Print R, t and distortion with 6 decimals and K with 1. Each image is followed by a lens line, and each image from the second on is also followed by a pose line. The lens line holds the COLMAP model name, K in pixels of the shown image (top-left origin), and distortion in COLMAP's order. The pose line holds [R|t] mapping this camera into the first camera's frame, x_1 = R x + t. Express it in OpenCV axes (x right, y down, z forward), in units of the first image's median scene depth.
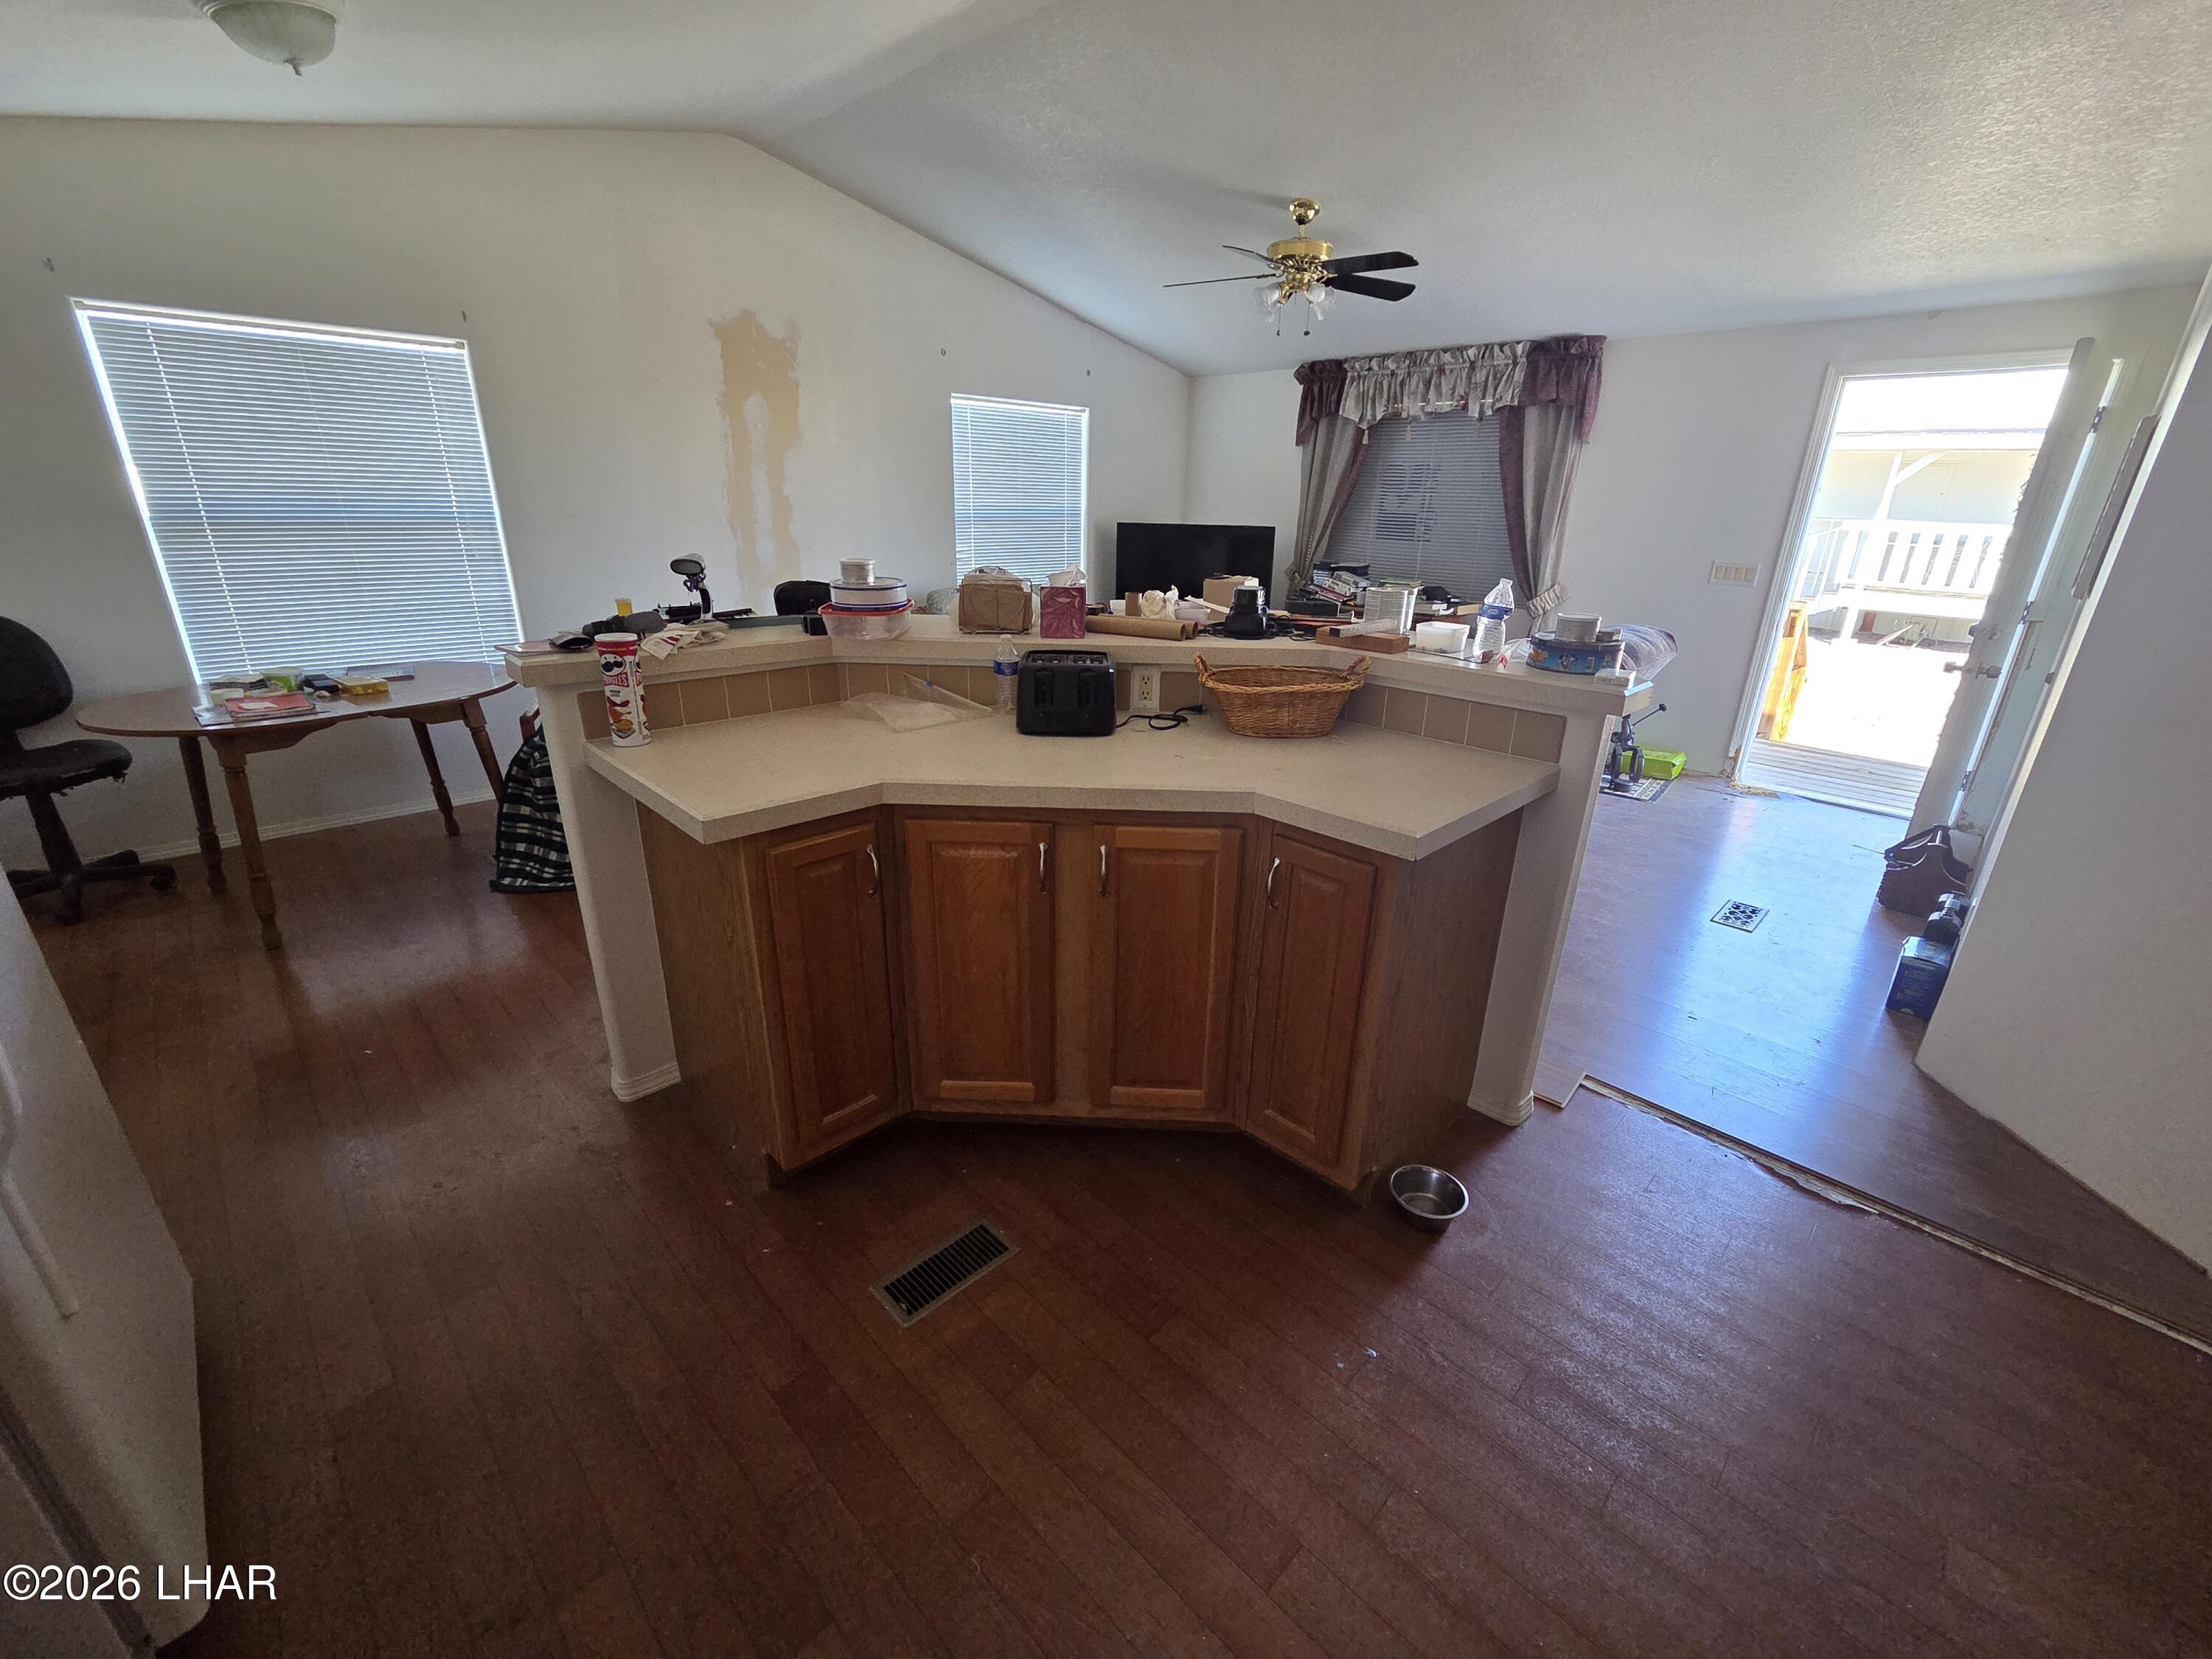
lens RADIAL K [[910.6, 0, 1109.4], [0, 910.6, 832.1], [0, 0, 1]] dist [0.003360, -0.001834]
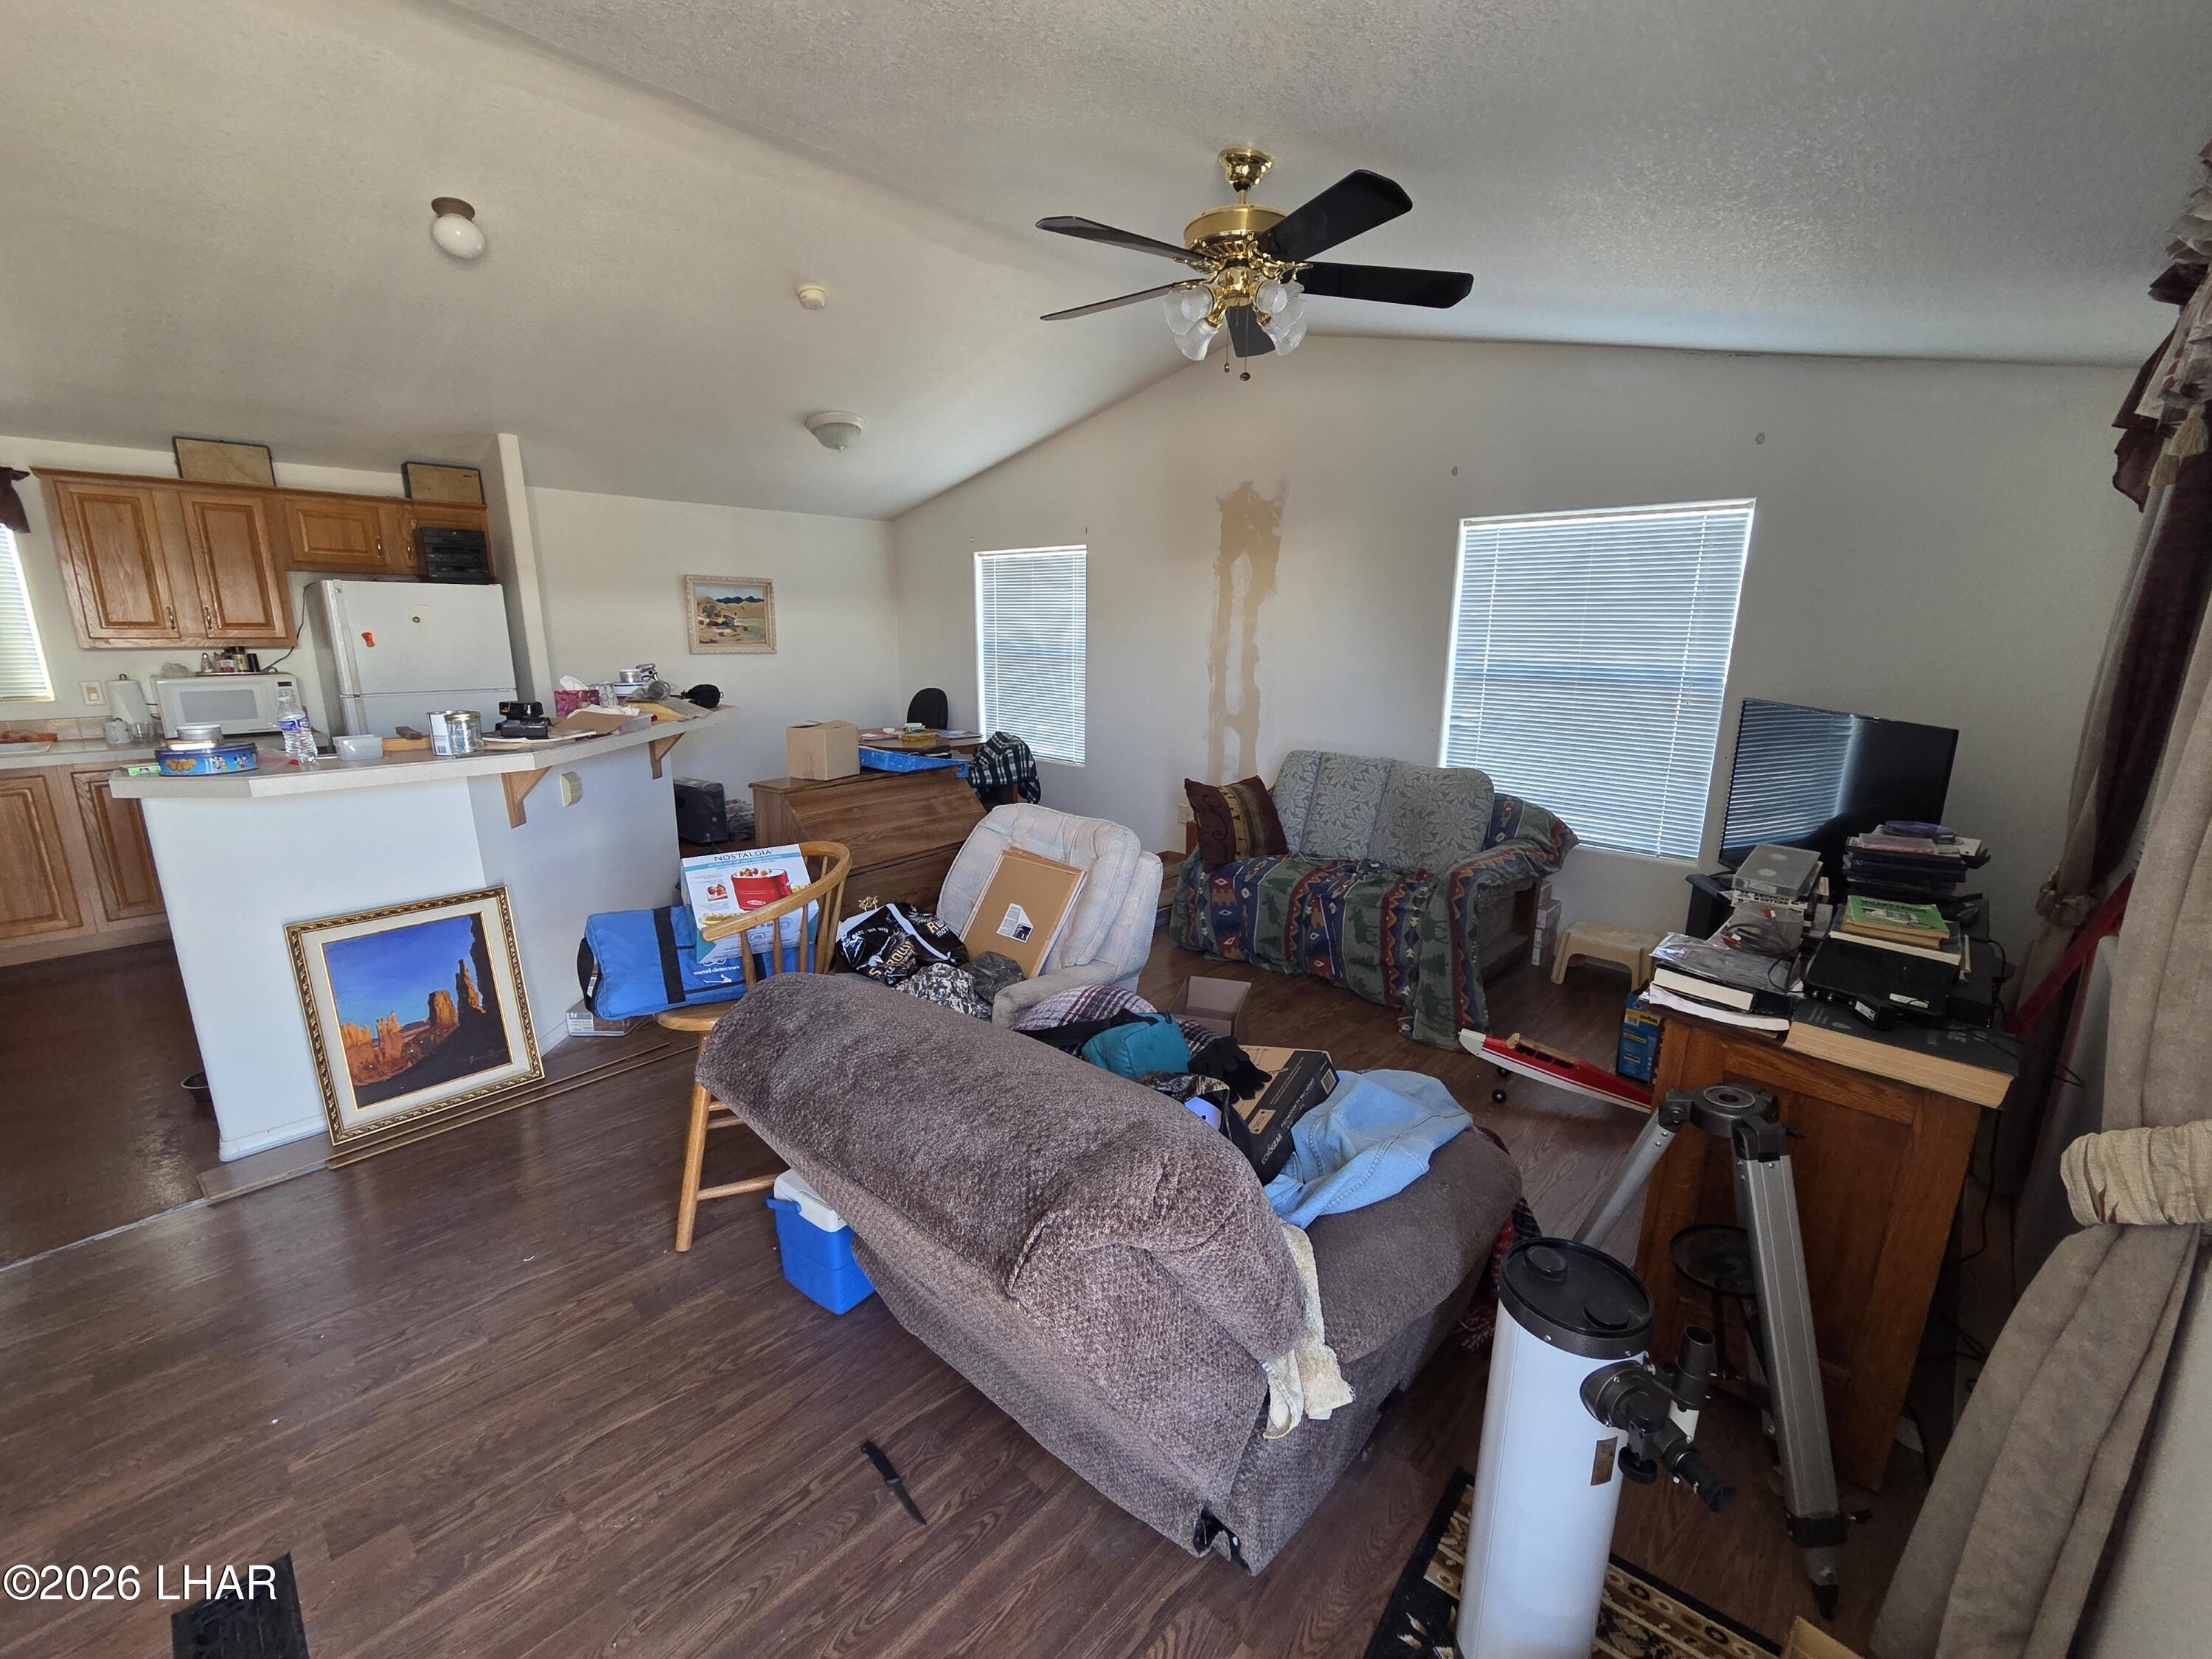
lens RADIAL K [[910.6, 0, 1105.8], [0, 910.6, 832.1], [0, 0, 1]] dist [0.003360, -0.001834]
pose [[0.035031, 0.205936, -0.977938, 0.666157], [-0.364404, 0.913802, 0.179377, -0.285792], [0.930582, 0.350081, 0.107056, 0.773852]]
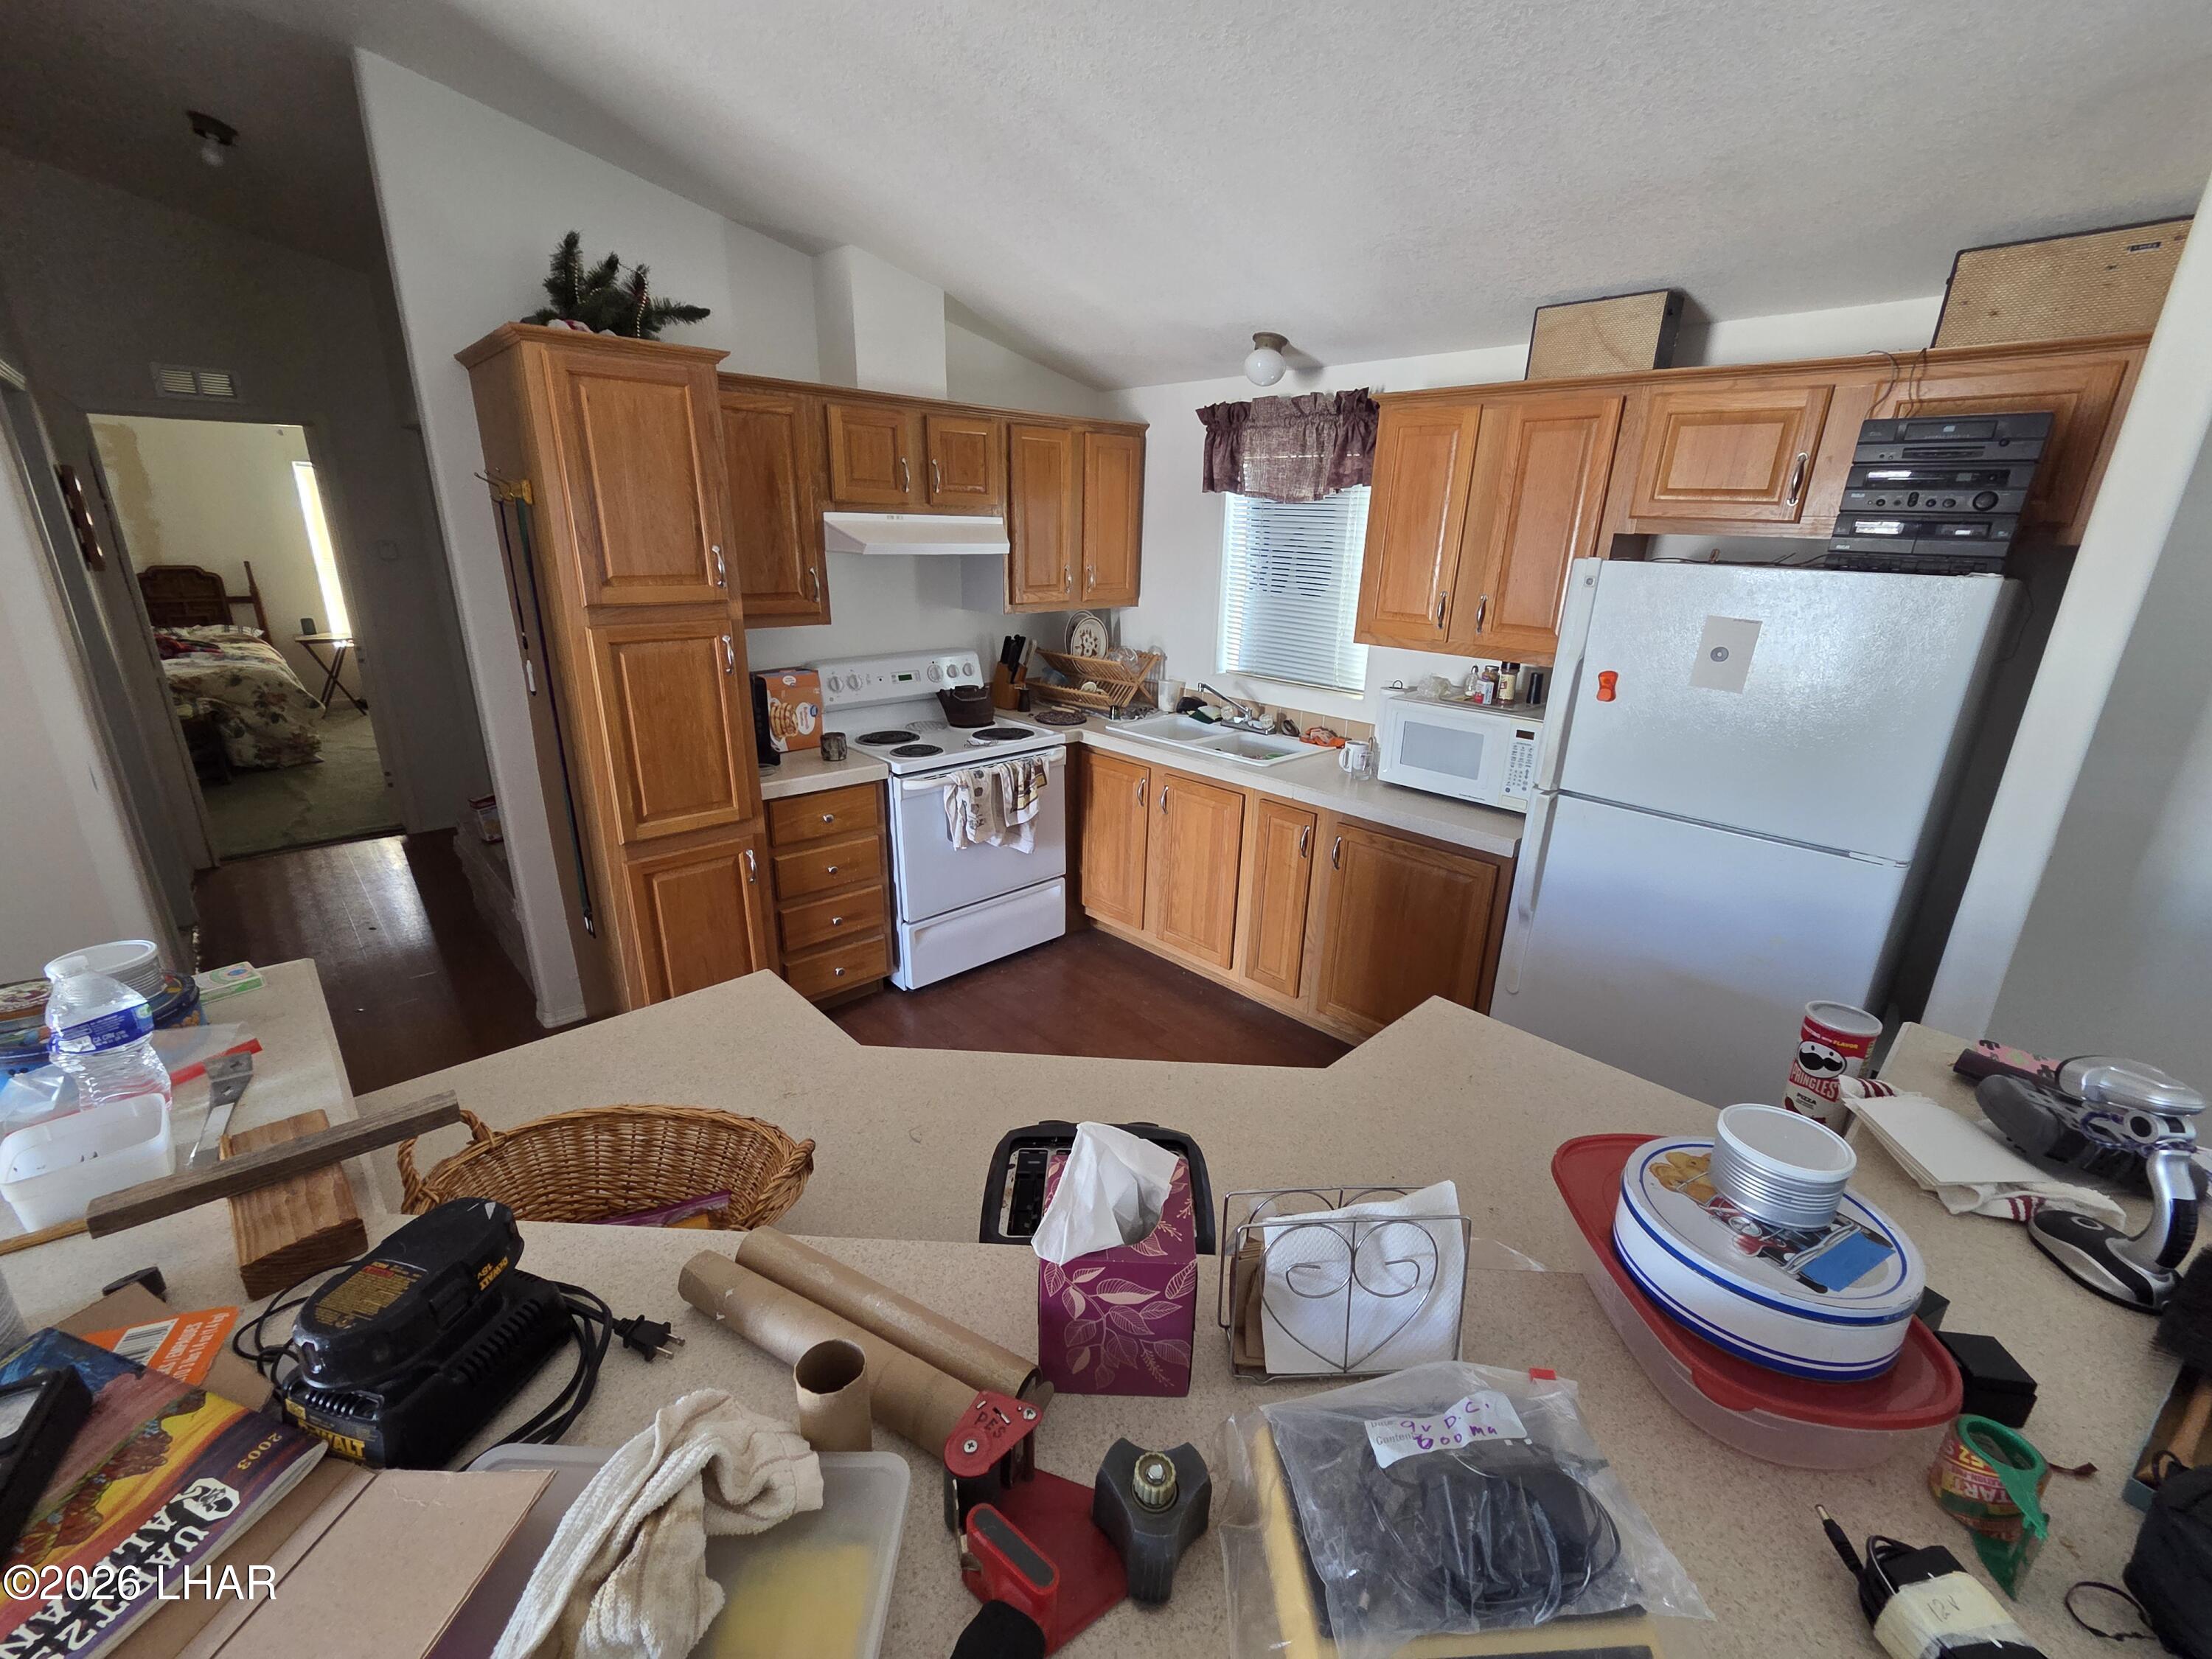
lens RADIAL K [[910.6, 0, 1112.0], [0, 910.6, 824.9], [0, 0, 1]] dist [0.003360, -0.001834]
pose [[-0.998863, -0.047585, 0.002798, -0.015586], [-0.035064, 0.773251, 0.633130, -0.245029], [-0.032291, 0.632313, -0.774040, 0.515975]]
